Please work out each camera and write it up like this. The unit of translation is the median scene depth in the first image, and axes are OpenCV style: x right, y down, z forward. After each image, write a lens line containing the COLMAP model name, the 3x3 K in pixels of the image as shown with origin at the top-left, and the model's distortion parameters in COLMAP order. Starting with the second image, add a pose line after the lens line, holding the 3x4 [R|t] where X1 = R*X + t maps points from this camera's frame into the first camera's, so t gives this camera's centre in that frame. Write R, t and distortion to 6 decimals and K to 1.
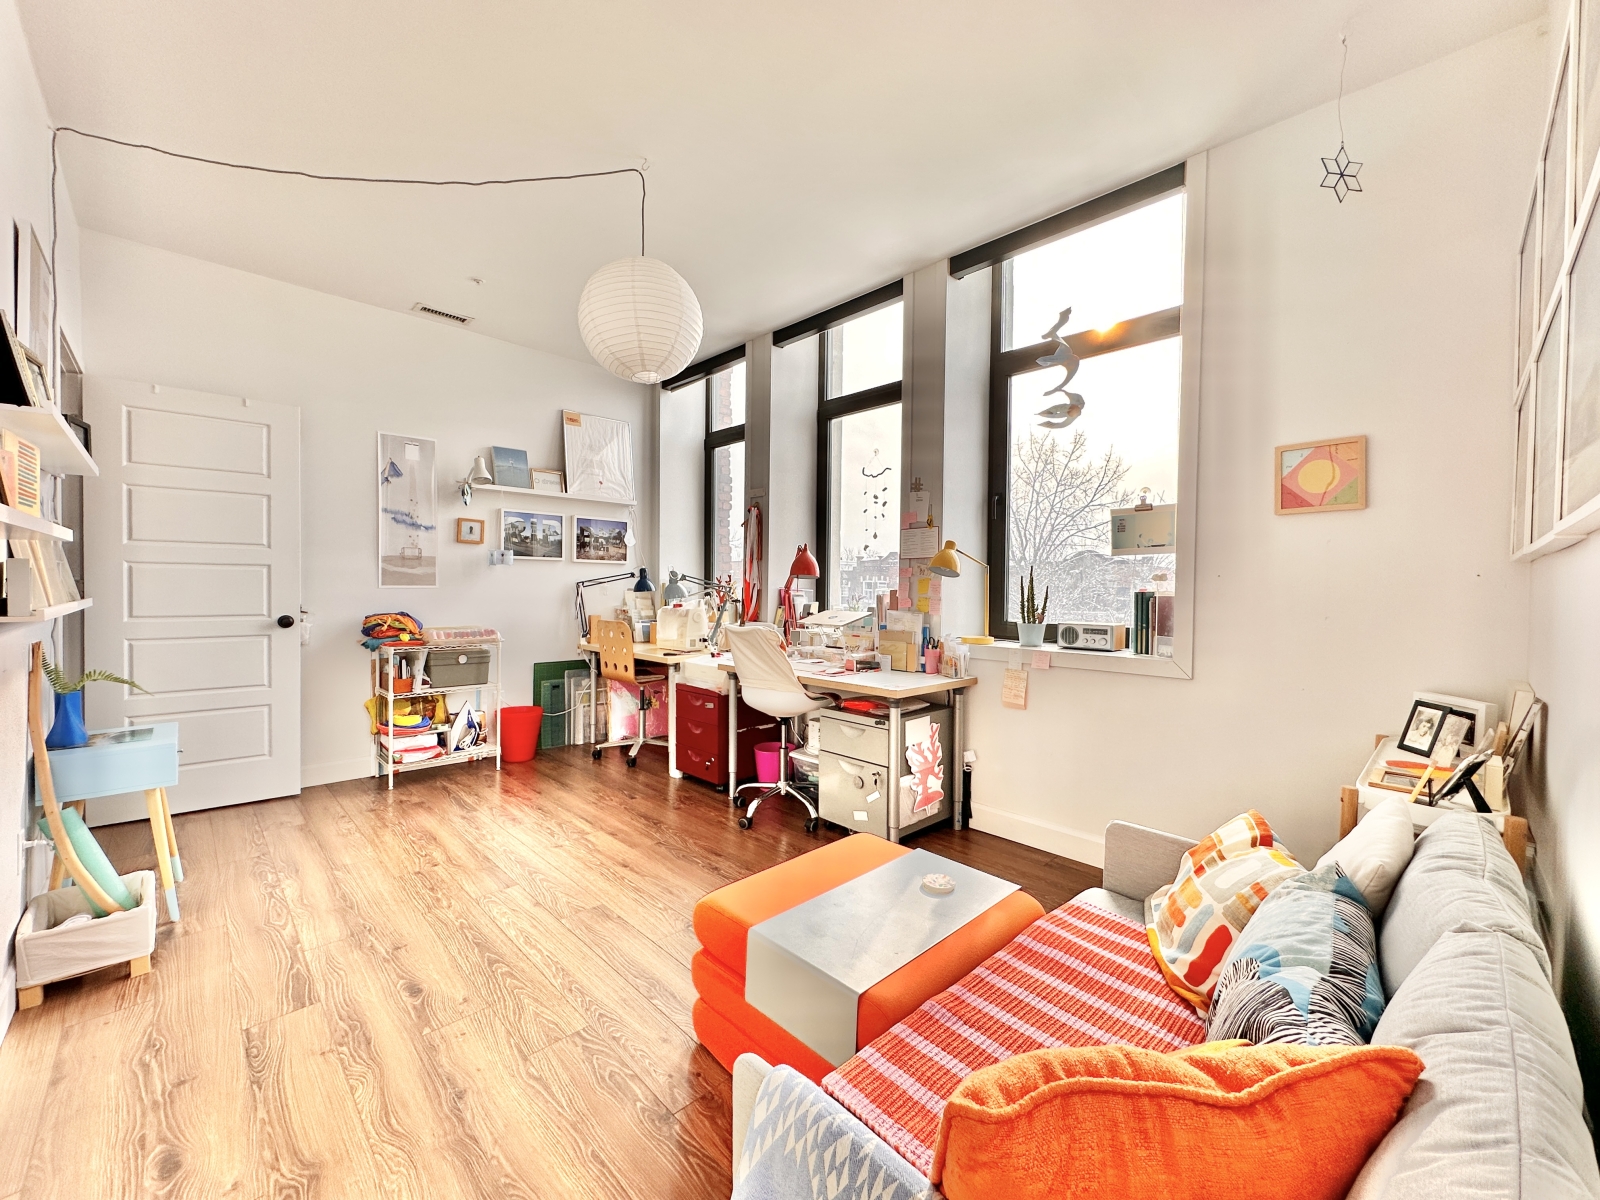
lens RADIAL K [[645.3, 0, 812.2], [0, 645.3, 598.0], [0, 0, 1]] dist [-0.000221, 0.000054]
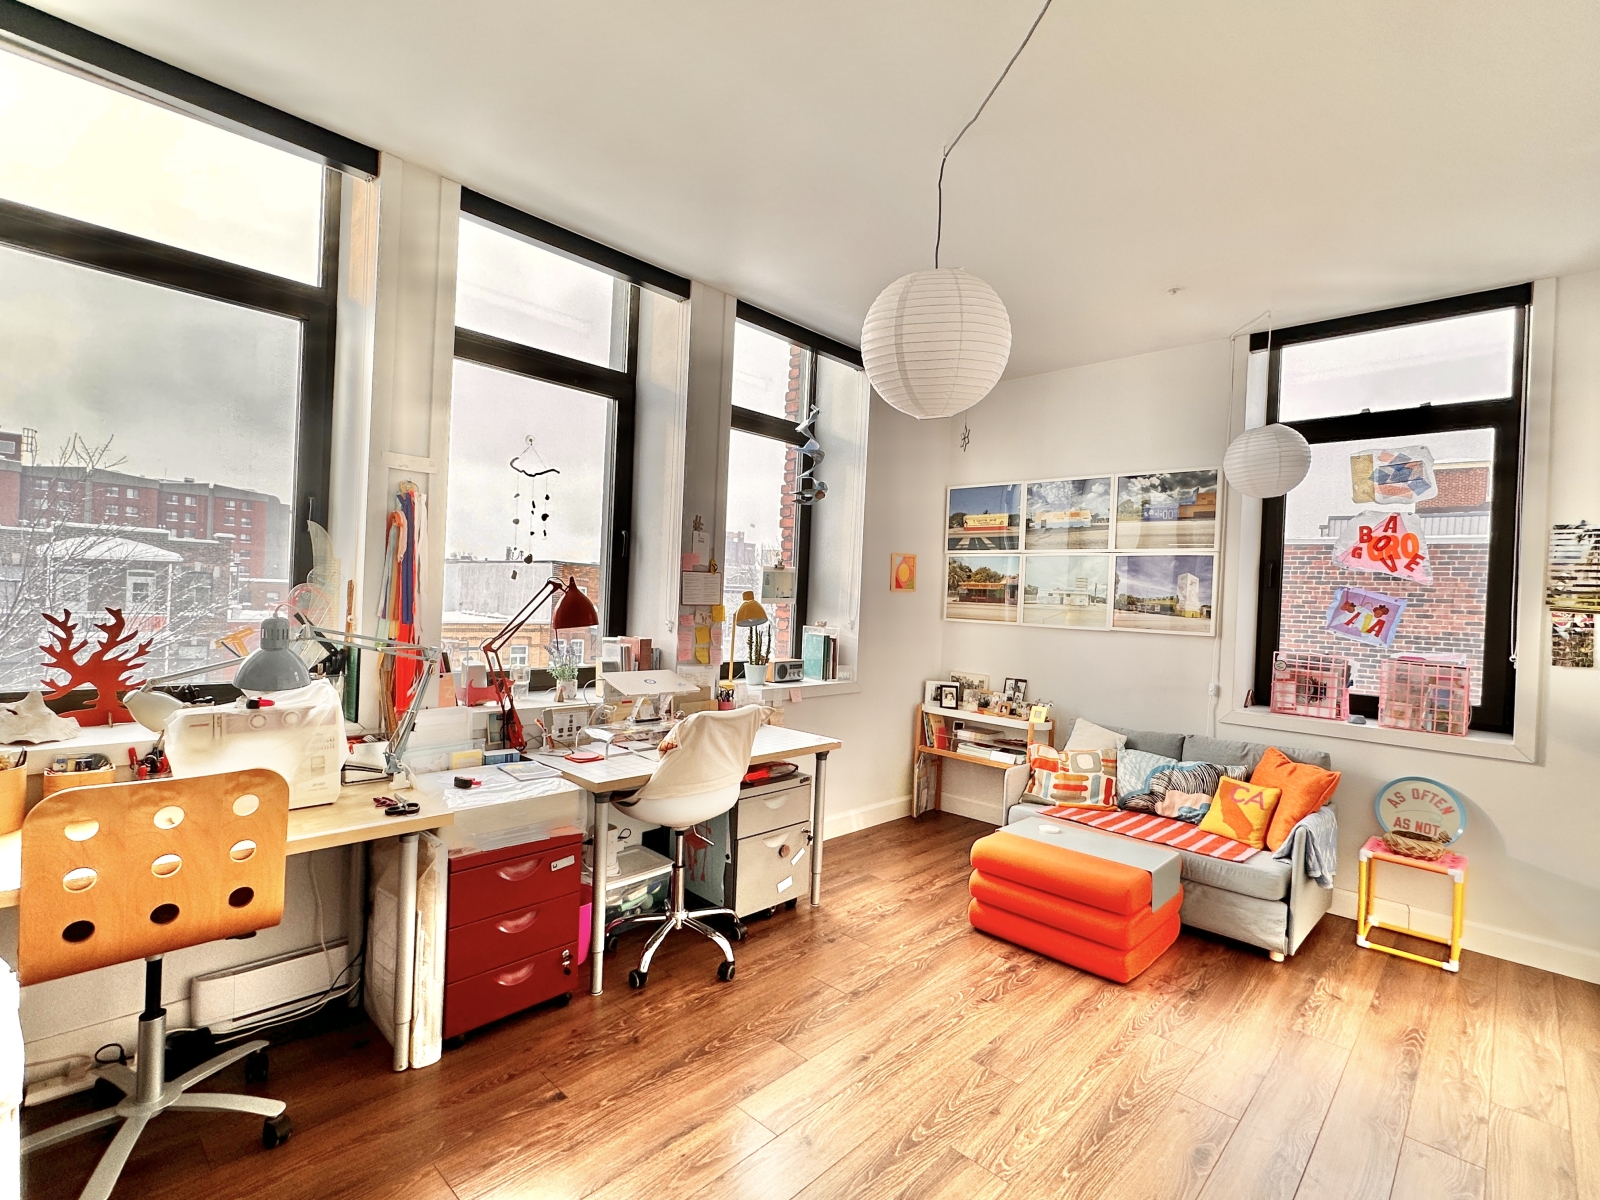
lens RADIAL K [[762.4, 0, 798.2], [0, 762.4, 603.1], [0, 0, 1]] dist [0.001006, -0.000275]
pose [[-0.039629, -0.014960, 0.999102, -0.907090], [-0.022537, 0.999647, 0.014074, -0.081340], [-0.998960, -0.021959, -0.039952, 0.900205]]
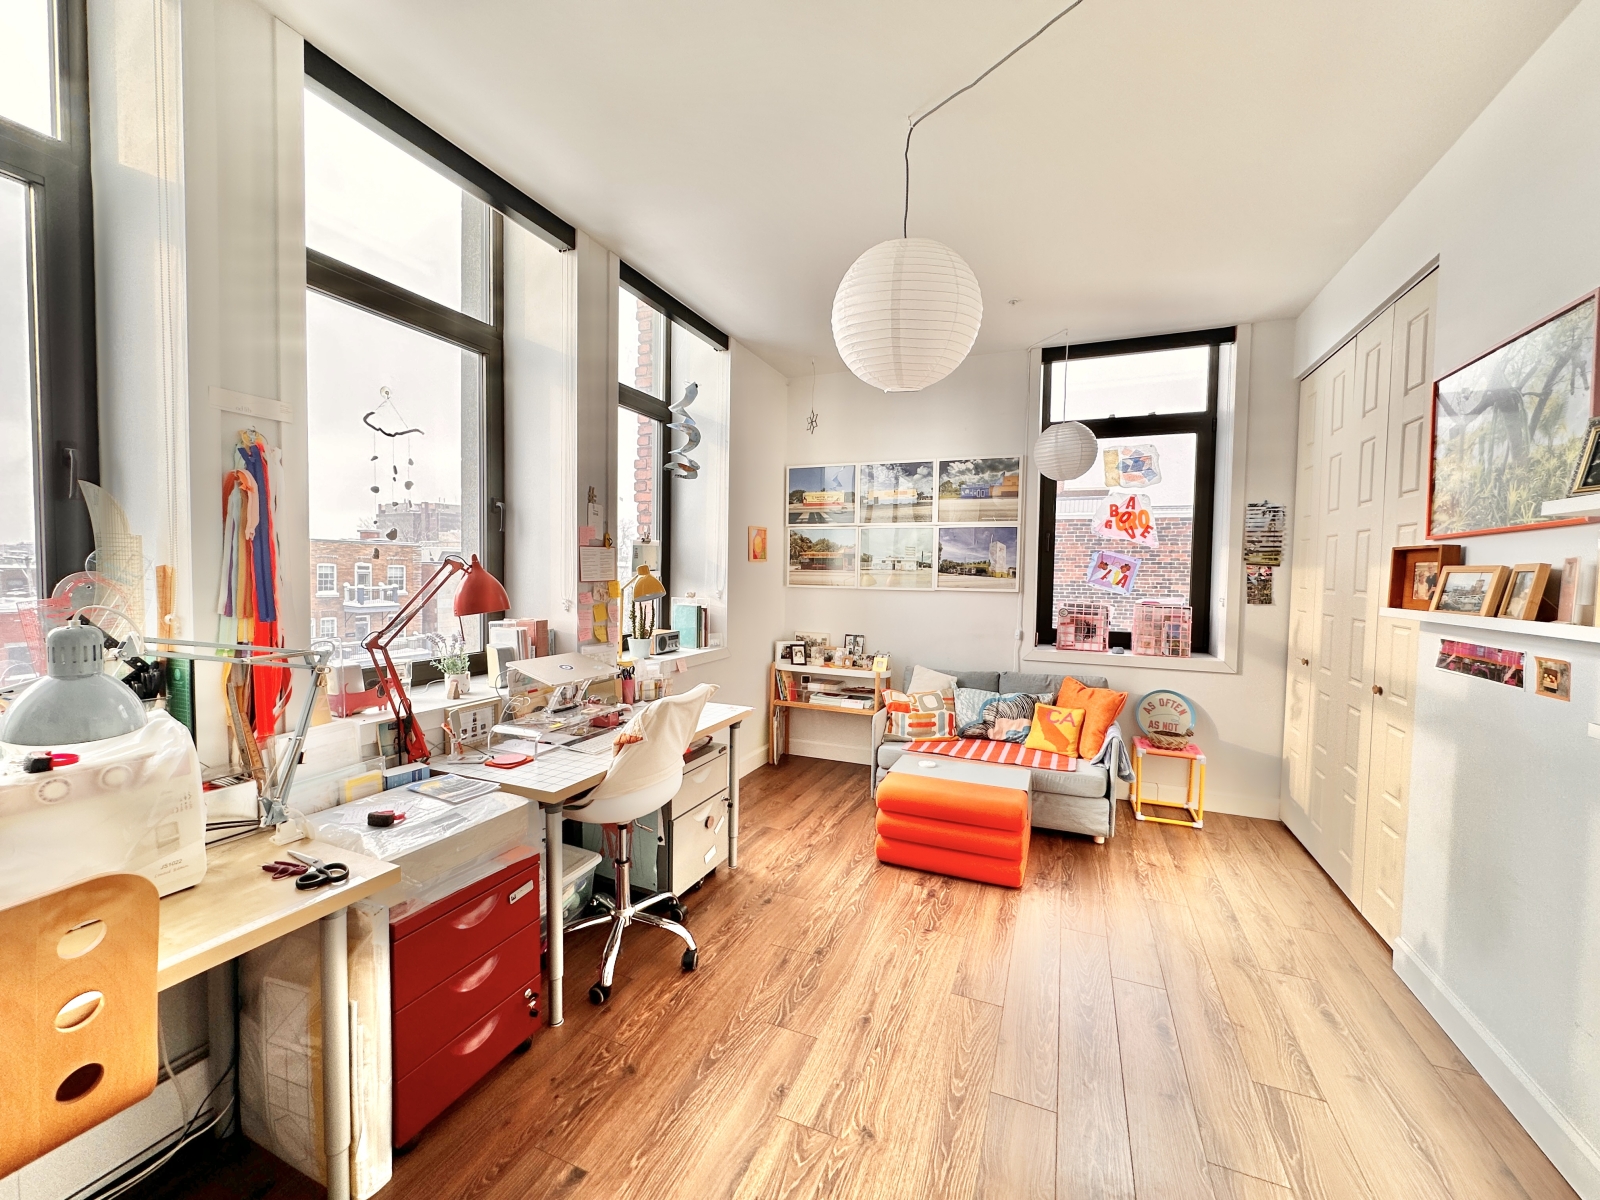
lens RADIAL K [[640.3, 0, 800.0], [0, 640.3, 600.0], [0, 0, 1]] dist [-0.000804, 0.000755]
pose [[-0.393808, -0.051828, 0.917730, -0.728015], [0.002182, 0.998354, 0.057318, -0.084251], [-0.919190, 0.024575, -0.393047, 1.081846]]
